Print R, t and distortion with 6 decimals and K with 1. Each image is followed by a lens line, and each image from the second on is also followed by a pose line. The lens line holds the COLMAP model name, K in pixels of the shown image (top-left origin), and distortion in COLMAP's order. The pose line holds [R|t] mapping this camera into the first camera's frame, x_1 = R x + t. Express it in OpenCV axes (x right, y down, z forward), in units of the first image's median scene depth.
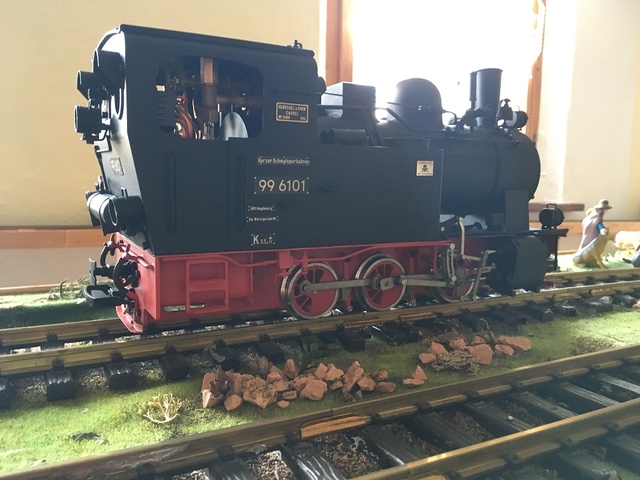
lens RADIAL K [[561.4, 0, 320.0], [0, 561.4, 240.0], [0, 0, 1]] dist [0.081082, -0.151869]
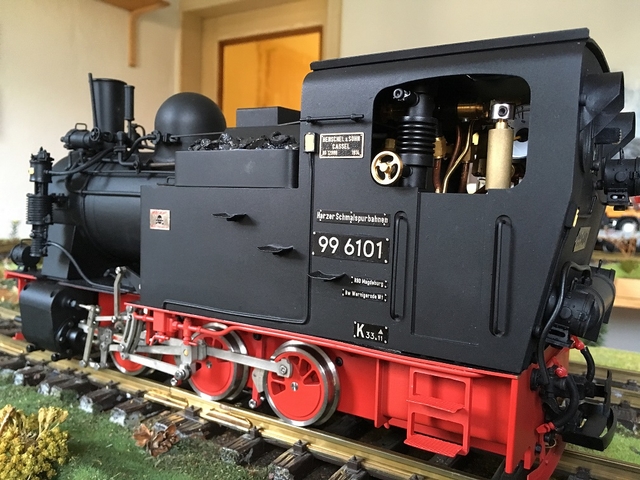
lens RADIAL K [[561.4, 0, 320.0], [0, 561.4, 240.0], [0, 0, 1]] dist [0.081082, -0.151869]
pose [[0.476143, 0.062430, -0.877149, 0.541736], [-0.159206, 0.987113, -0.016166, -0.087634], [0.864836, 0.147345, 0.479946, 0.620872]]
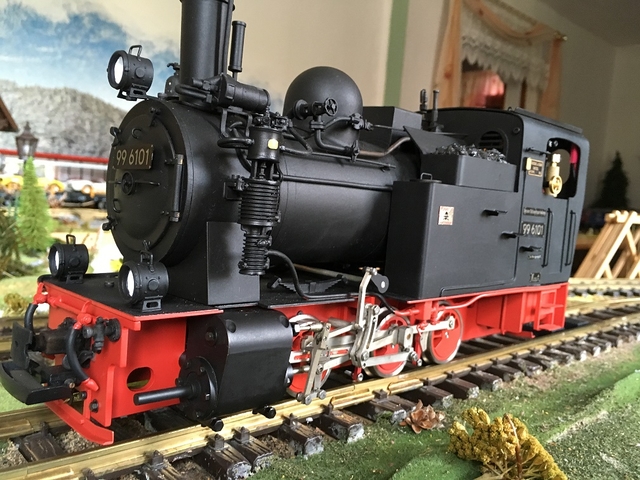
lens RADIAL K [[561.4, 0, 320.0], [0, 561.4, 240.0], [0, 0, 1]] dist [0.081082, -0.151869]
pose [[0.965790, 0.043222, 0.255700, -0.808409], [-0.027937, 0.997615, -0.063114, 0.014256], [-0.257818, 0.053812, 0.964694, -0.041949]]
